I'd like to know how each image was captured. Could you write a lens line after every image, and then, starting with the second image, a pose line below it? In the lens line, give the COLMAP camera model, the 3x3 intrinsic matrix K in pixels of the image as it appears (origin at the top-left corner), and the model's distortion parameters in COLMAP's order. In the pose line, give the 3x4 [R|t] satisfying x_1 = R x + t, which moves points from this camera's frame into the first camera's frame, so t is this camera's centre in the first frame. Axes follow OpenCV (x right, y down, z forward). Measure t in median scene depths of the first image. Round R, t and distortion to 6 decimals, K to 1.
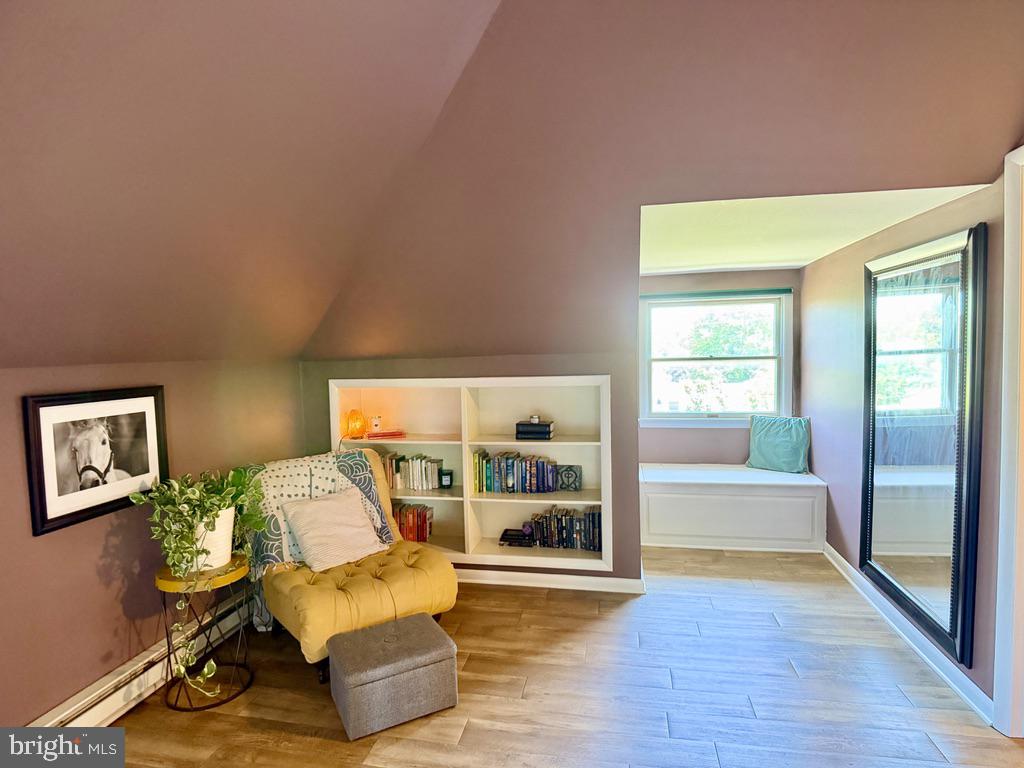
lens RADIAL K [[542.1, 0, 512.0], [0, 542.1, 384.0], [0, 0, 1]] dist [-0.001416, -0.000367]
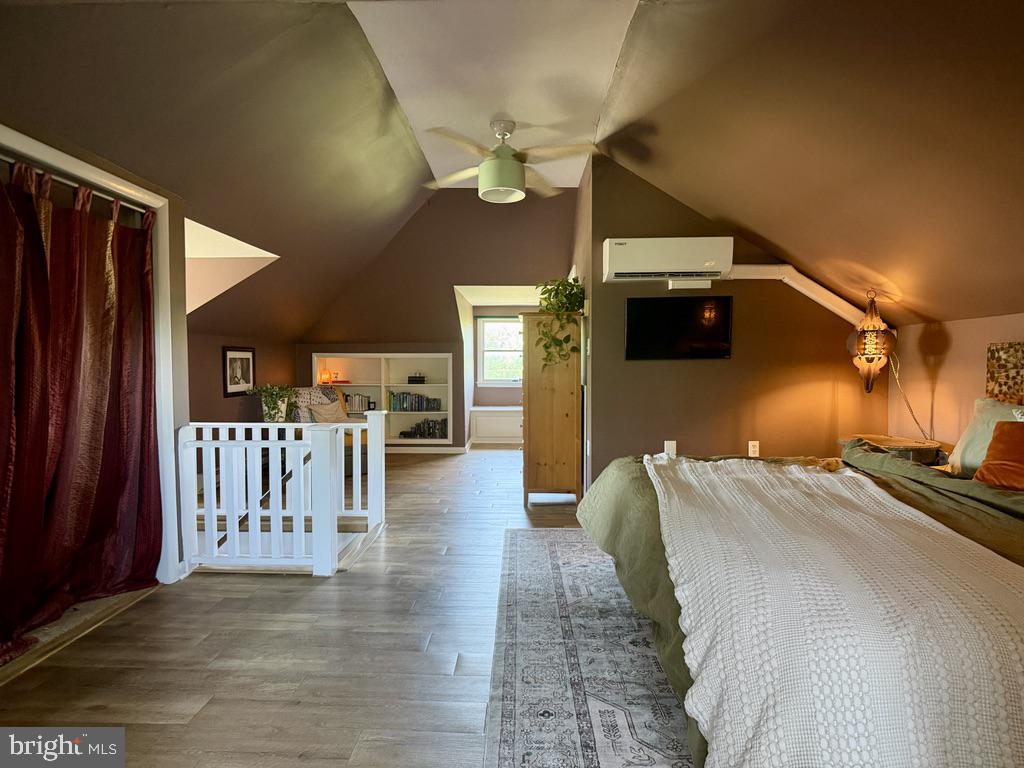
lens RADIAL K [[542.1, 0, 512.0], [0, 542.1, 384.0], [0, 0, 1]] dist [-0.001416, -0.000367]
pose [[0.984795, 0.017457, 0.172838, 0.040629], [-0.013609, 0.999633, -0.023425, 0.145027], [-0.173184, 0.020716, 0.984672, -1.101495]]
